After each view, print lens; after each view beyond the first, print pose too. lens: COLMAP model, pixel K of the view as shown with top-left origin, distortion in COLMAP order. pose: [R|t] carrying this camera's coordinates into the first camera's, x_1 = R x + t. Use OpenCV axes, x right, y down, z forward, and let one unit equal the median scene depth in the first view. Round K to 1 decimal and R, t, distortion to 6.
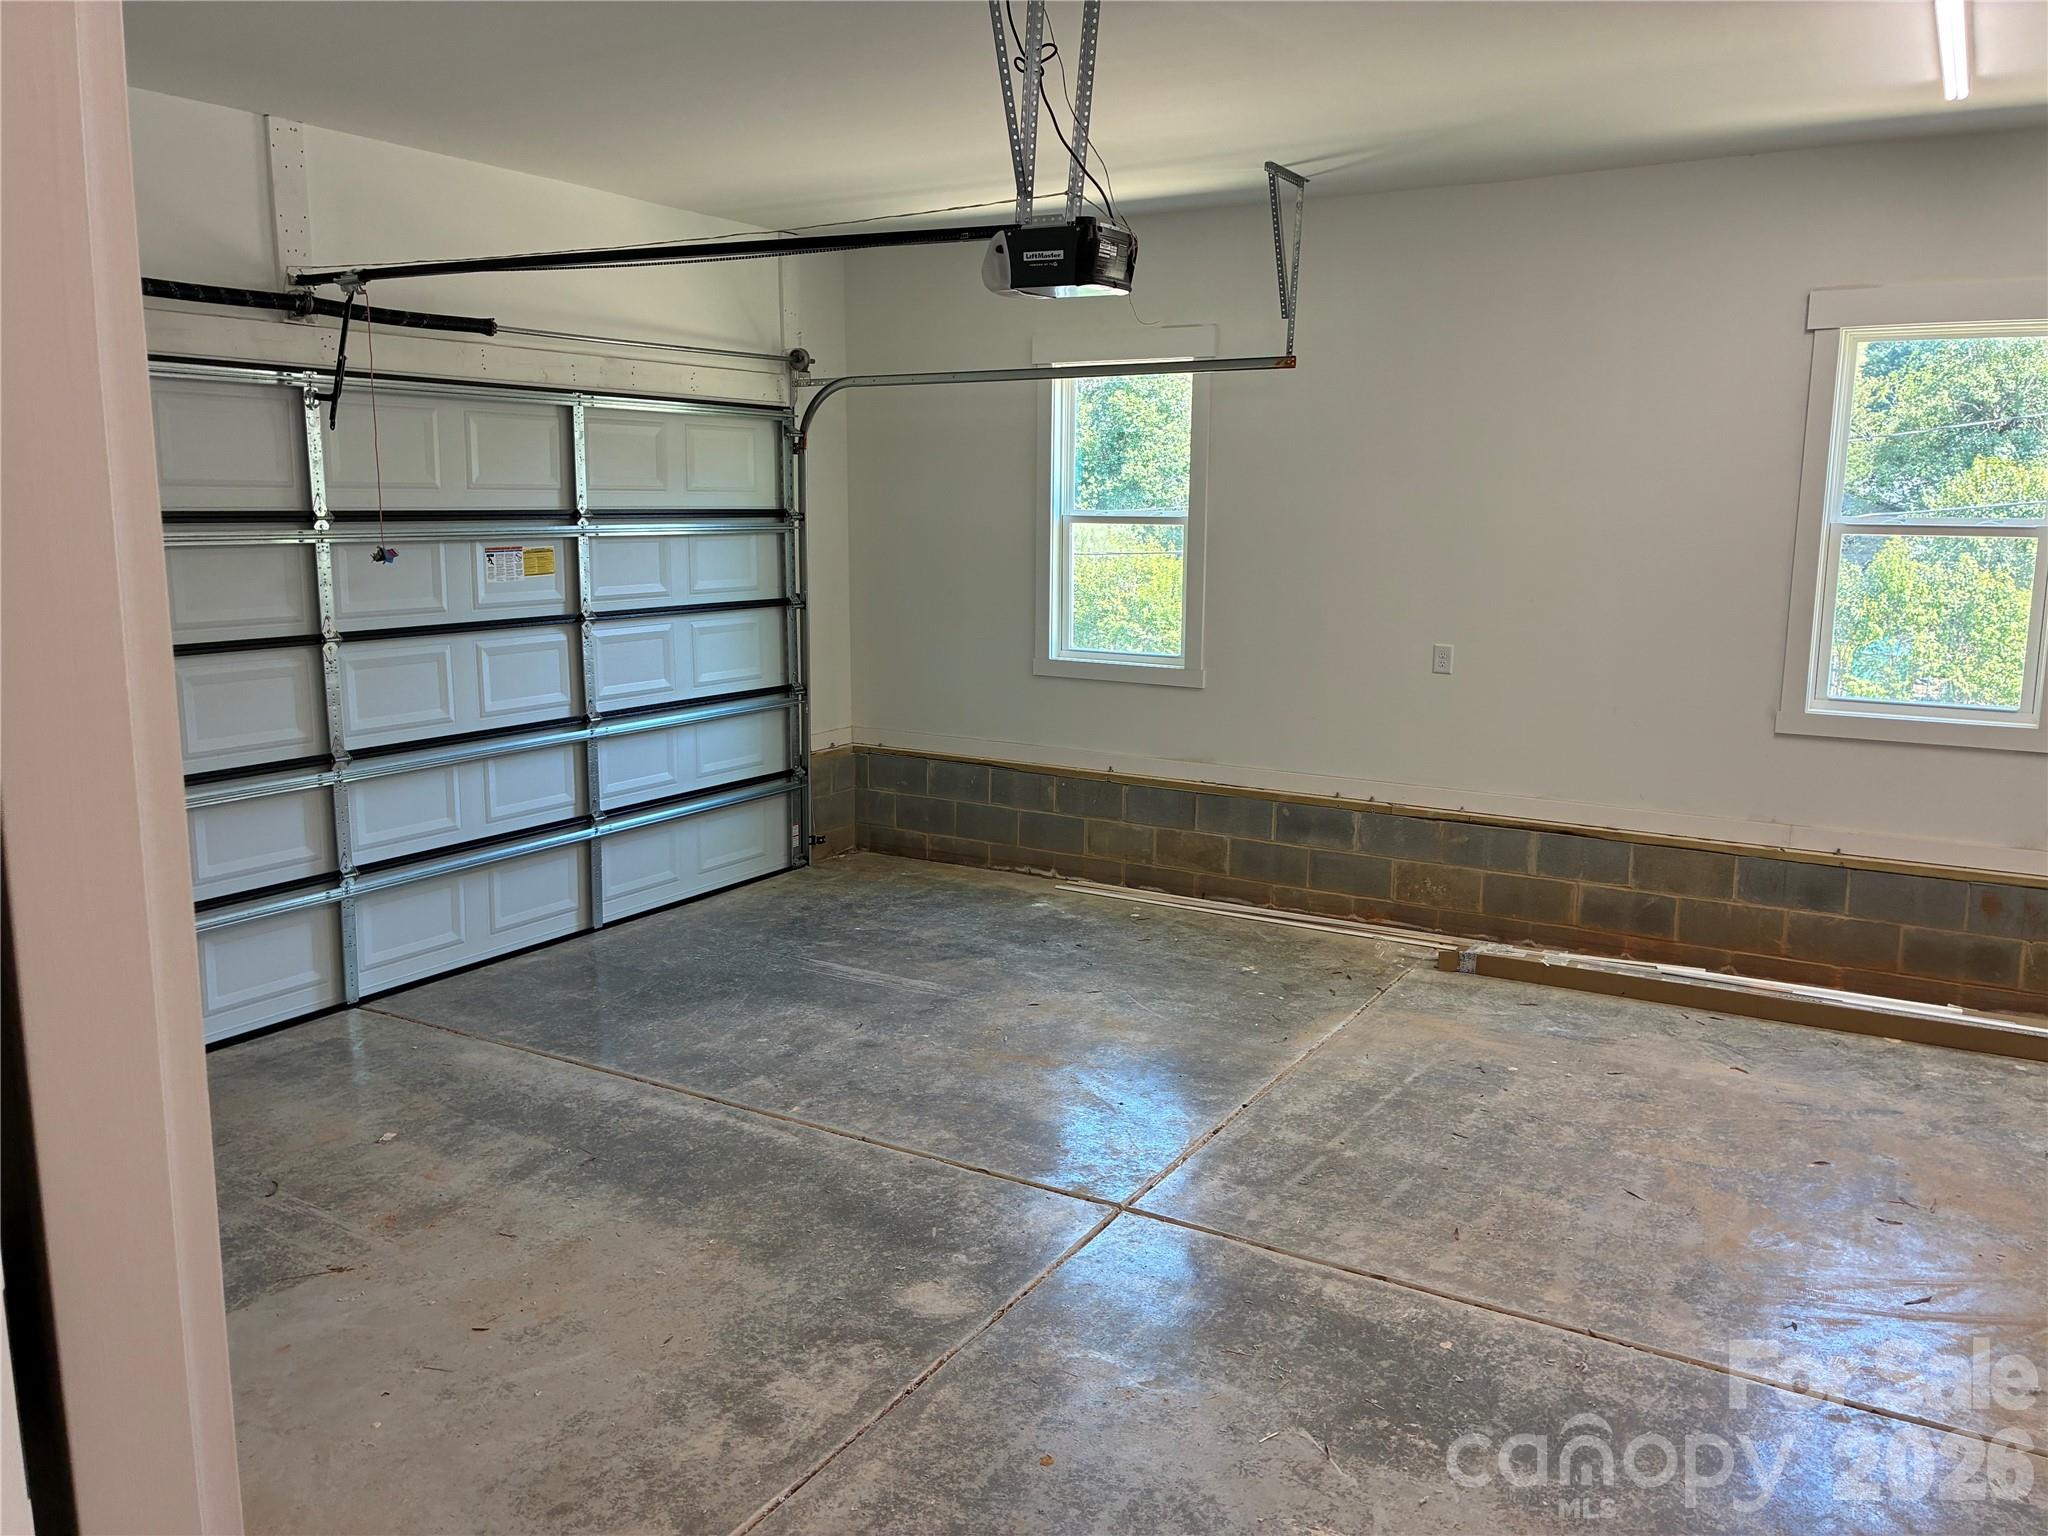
lens RADIAL K [[1542.0, 0, 1014.7], [0, 1542.0, 764.3], [0, 0, 1]] dist [0.044748, -0.054400]
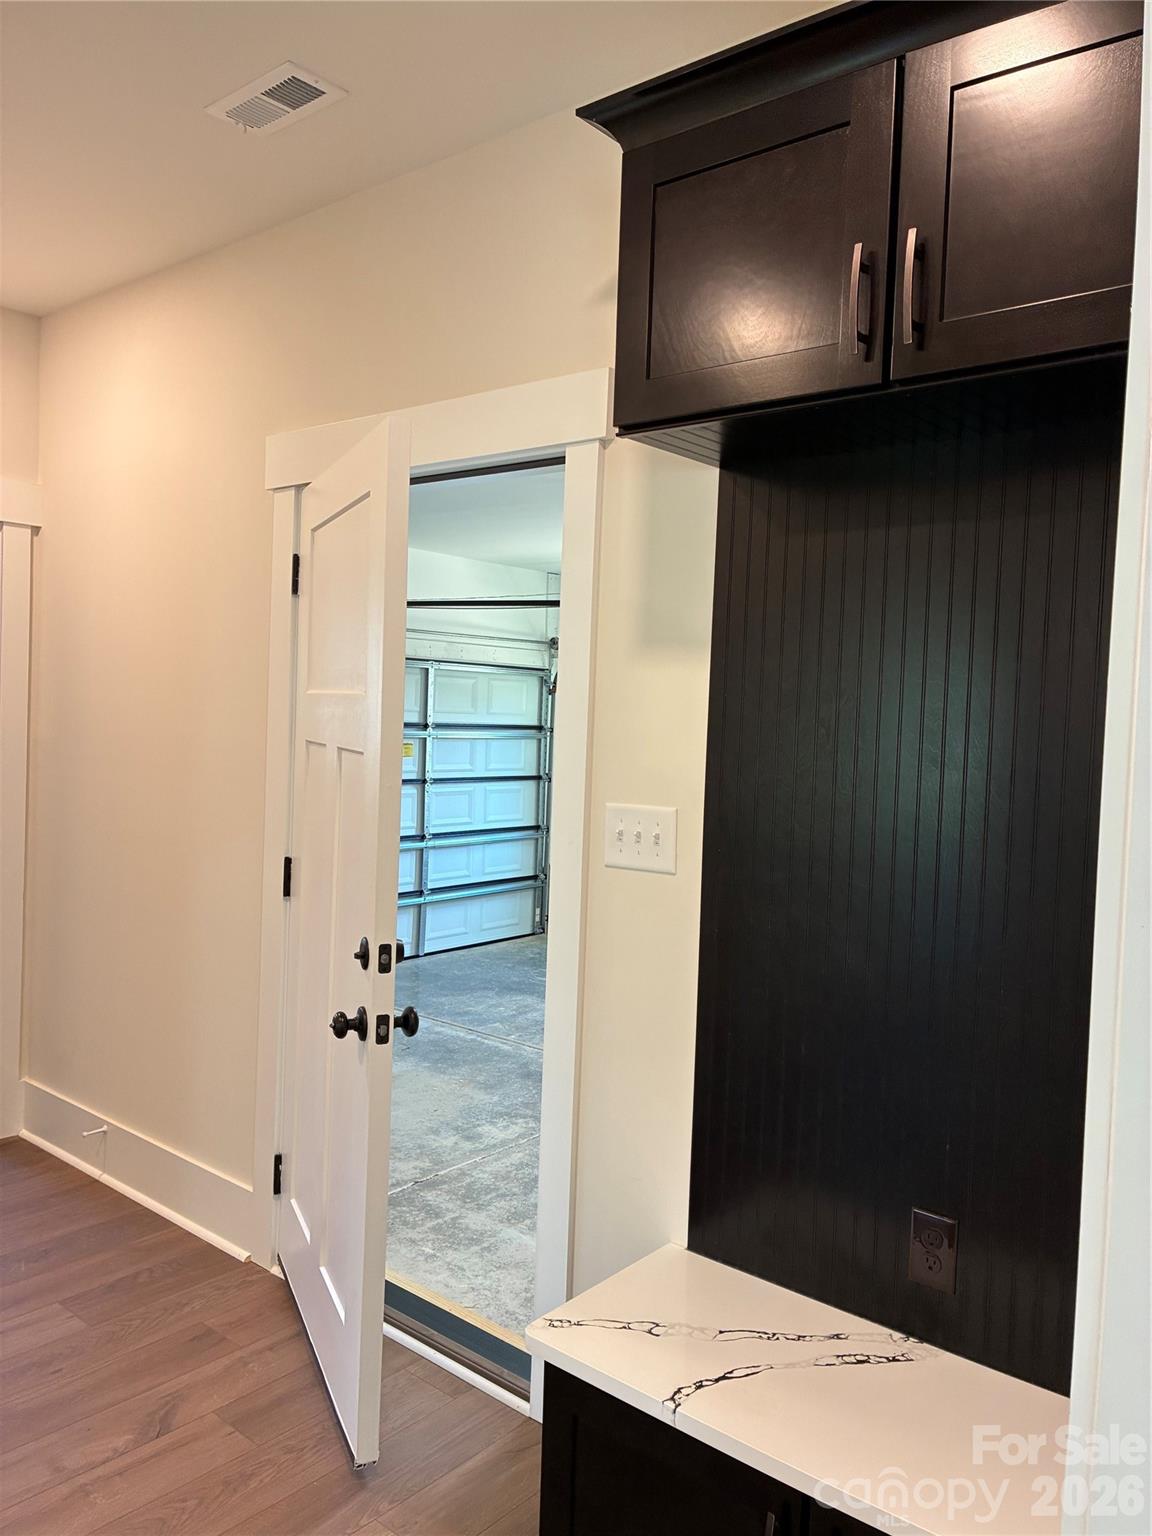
lens RADIAL K [[1156.5, 0, 573.2], [0, 1156.5, 759.7], [0, 0, 1]] dist [0.044748, -0.054400]
pose [[0.987763, 0.036398, -0.151653, 0.100338], [-0.056199, 0.990129, -0.128401, 0.046550], [0.145483, 0.135352, 0.980058, -0.321657]]
